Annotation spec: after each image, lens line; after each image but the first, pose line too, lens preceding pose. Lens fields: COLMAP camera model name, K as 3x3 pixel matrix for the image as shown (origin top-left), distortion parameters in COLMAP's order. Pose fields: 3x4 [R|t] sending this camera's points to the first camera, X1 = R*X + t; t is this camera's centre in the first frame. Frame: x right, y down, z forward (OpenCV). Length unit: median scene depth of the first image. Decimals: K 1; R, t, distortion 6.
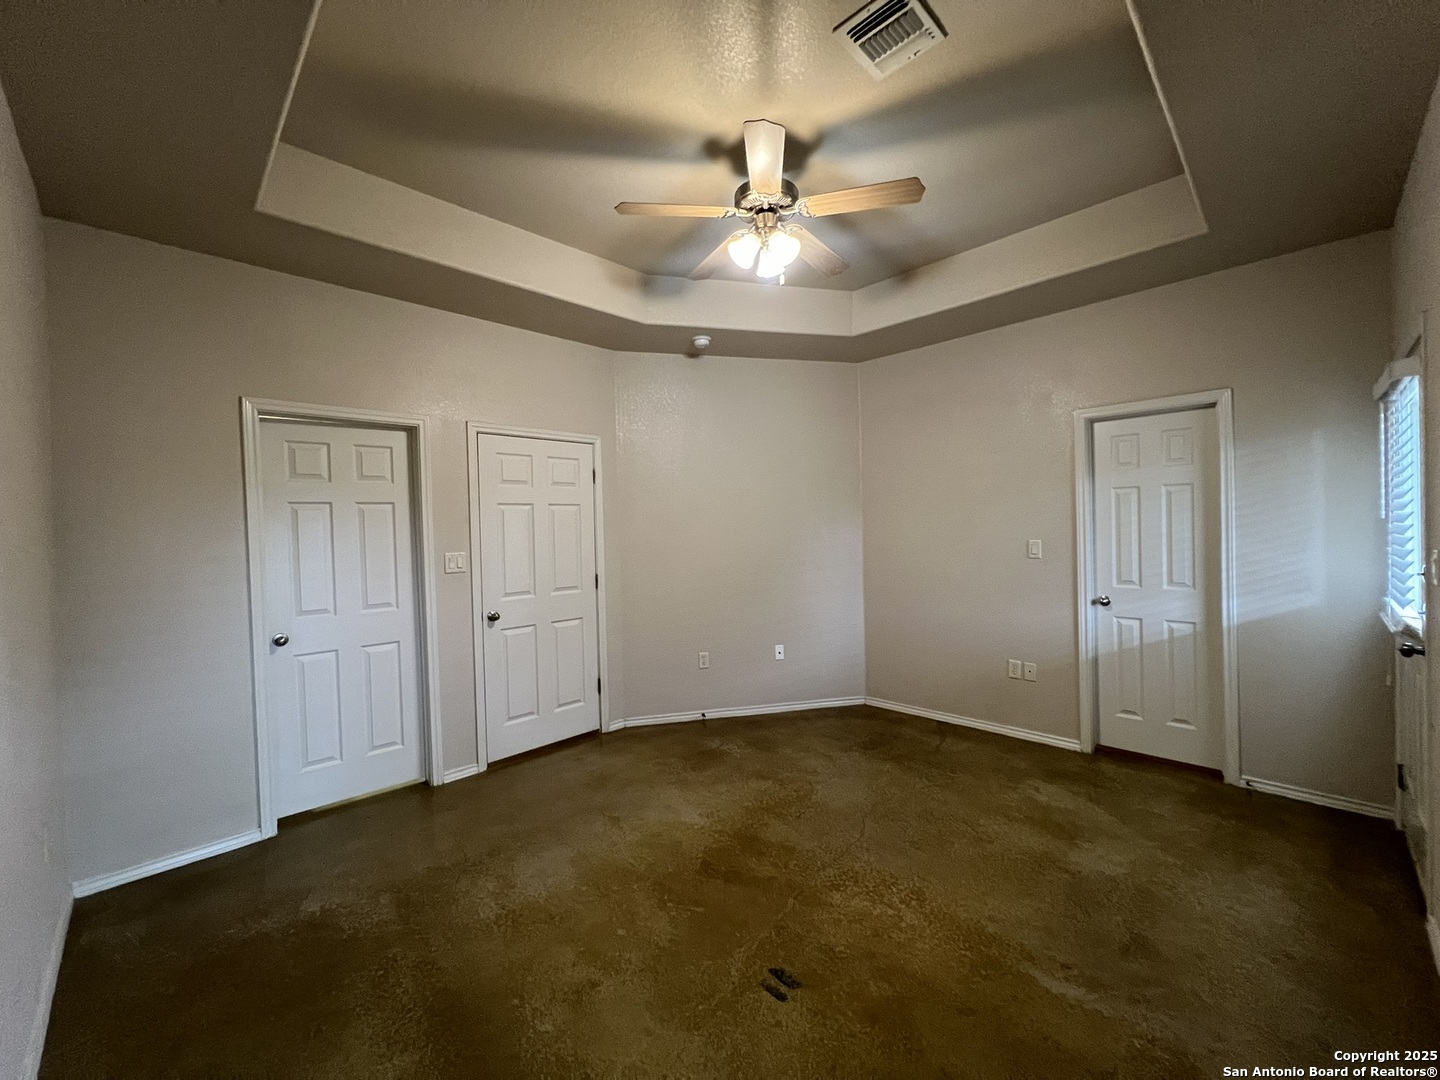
lens RADIAL K [[576.2, 0, 717.2], [0, 576.2, 538.5], [0, 0, 1]] dist [-0.003842, 0.000413]
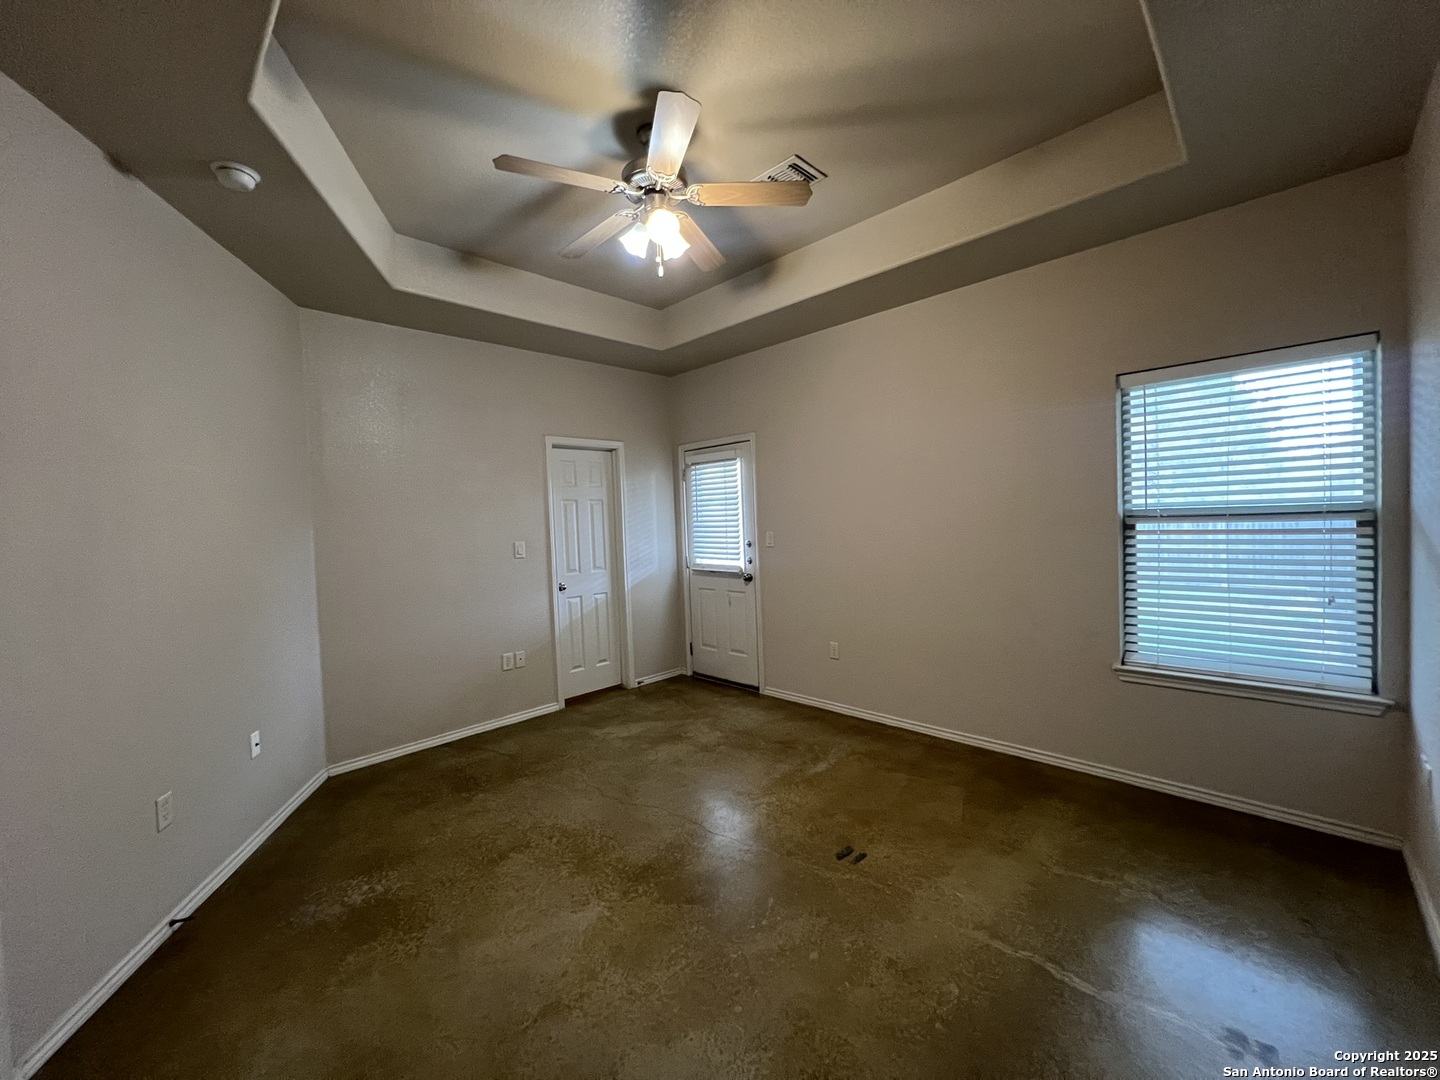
lens RADIAL K [[575.8, 0, 716.9], [0, 575.8, 535.9], [0, 0, 1]] dist [-0.004654, 0.001001]
pose [[-0.008645, -0.005465, 0.999948, -0.679376], [0.051434, 0.998659, 0.005903, 0.004521], [-0.998639, 0.051482, -0.008352, 0.714221]]
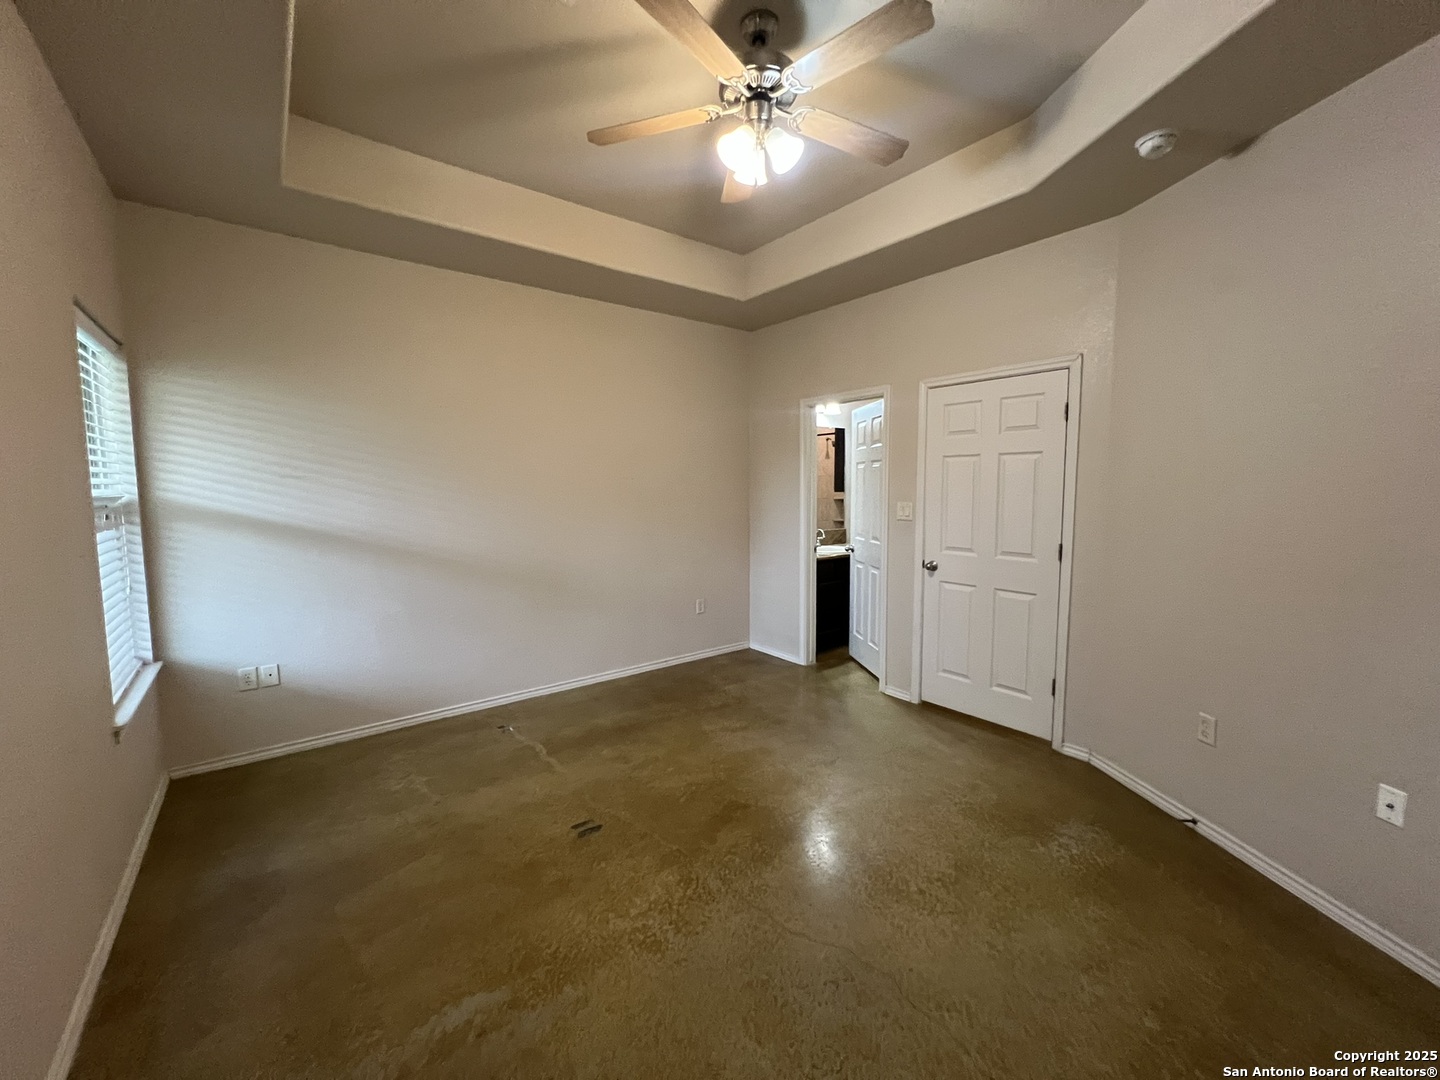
lens RADIAL K [[576.2, 0, 717.2], [0, 576.2, 538.5], [0, 0, 1]] dist [-0.003842, 0.000413]
pose [[-0.119884, 0.116021, -0.985985, 0.737608], [-0.012055, 0.992905, 0.118301, -0.035839], [0.992715, 0.026069, -0.117635, 0.804054]]
